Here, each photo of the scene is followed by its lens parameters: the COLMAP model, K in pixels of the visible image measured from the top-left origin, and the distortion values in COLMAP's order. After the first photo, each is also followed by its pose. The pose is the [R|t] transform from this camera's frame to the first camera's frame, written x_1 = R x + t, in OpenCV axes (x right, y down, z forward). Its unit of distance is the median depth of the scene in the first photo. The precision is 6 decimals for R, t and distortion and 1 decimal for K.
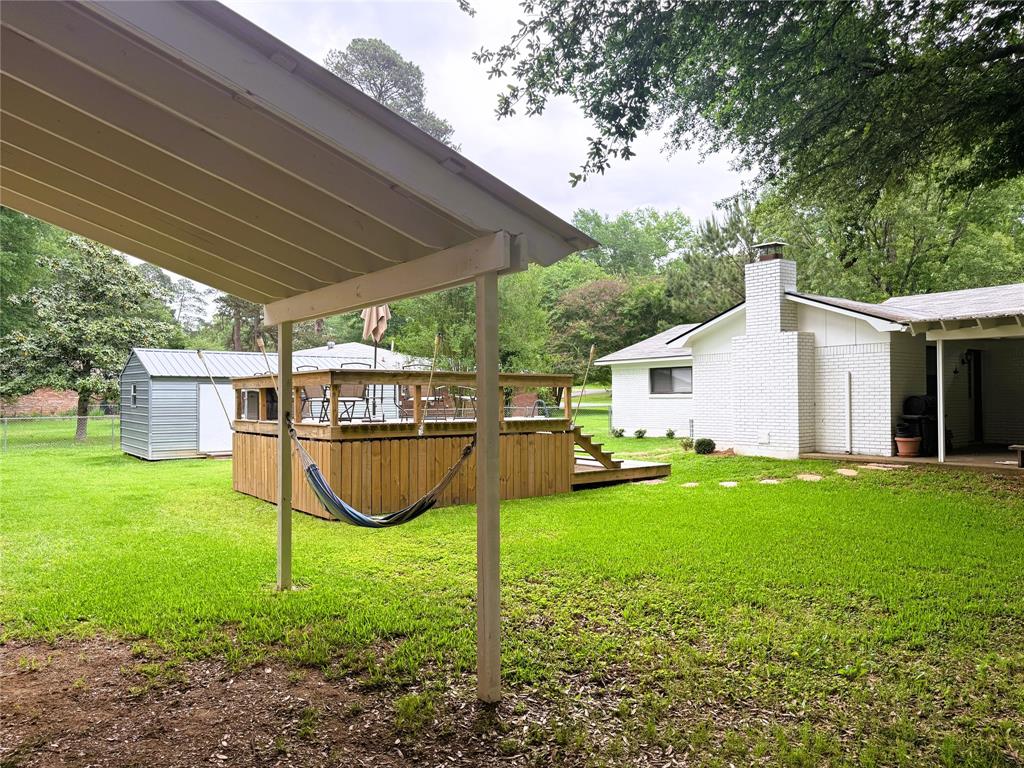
lens RADIAL K [[723.7, 0, 520.5], [0, 723.7, 386.2], [0, 0, 1]] dist [0.117455, -0.188574]
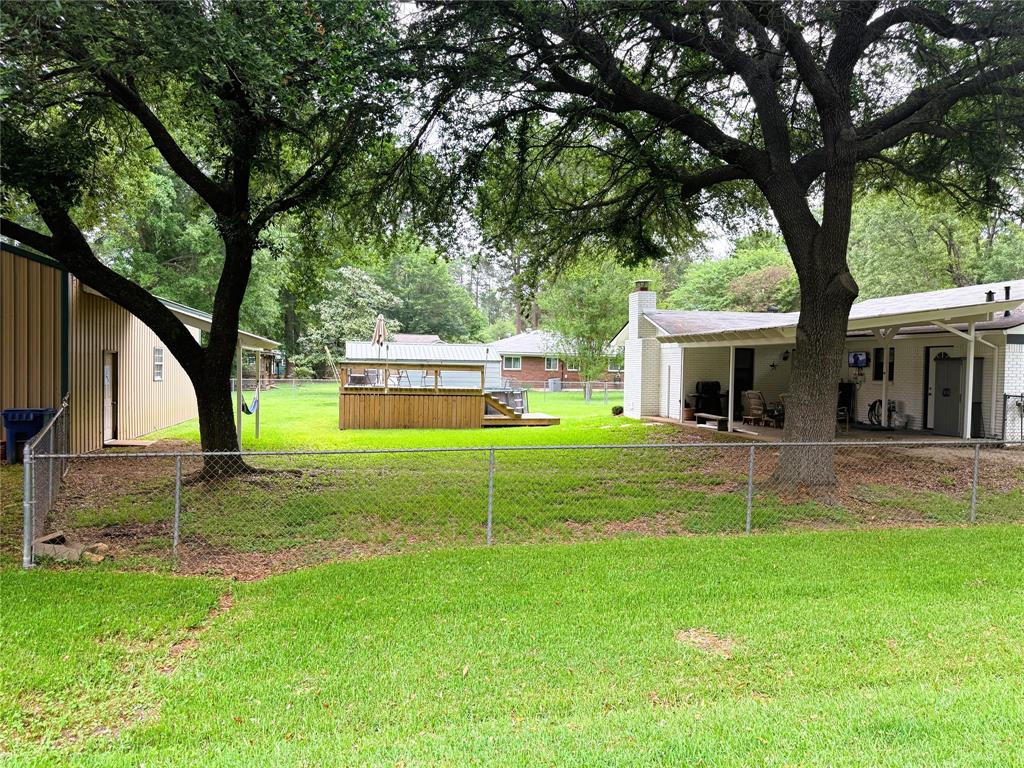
lens RADIAL K [[723.7, 0, 520.5], [0, 723.7, 386.2], [0, 0, 1]] dist [0.117455, -0.188574]
pose [[0.888560, 0.039162, -0.457086, 0.901241], [-0.018202, 0.998575, 0.050173, -0.050269], [0.458399, -0.036262, 0.888007, -0.527150]]
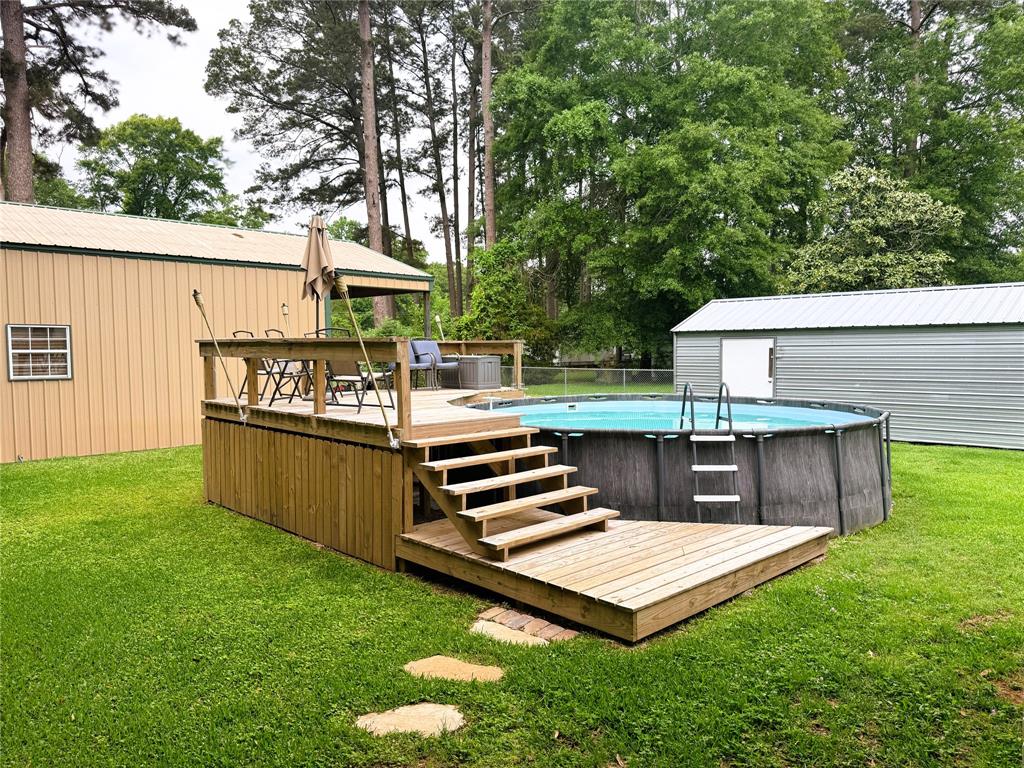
lens RADIAL K [[723.7, 0, 520.5], [0, 723.7, 386.2], [0, 0, 1]] dist [0.117455, -0.188574]
pose [[0.045402, 0.060737, -0.997121, 0.522850], [0.028588, 0.997662, 0.062072, -0.010517], [0.998560, -0.031324, 0.043560, 0.974678]]
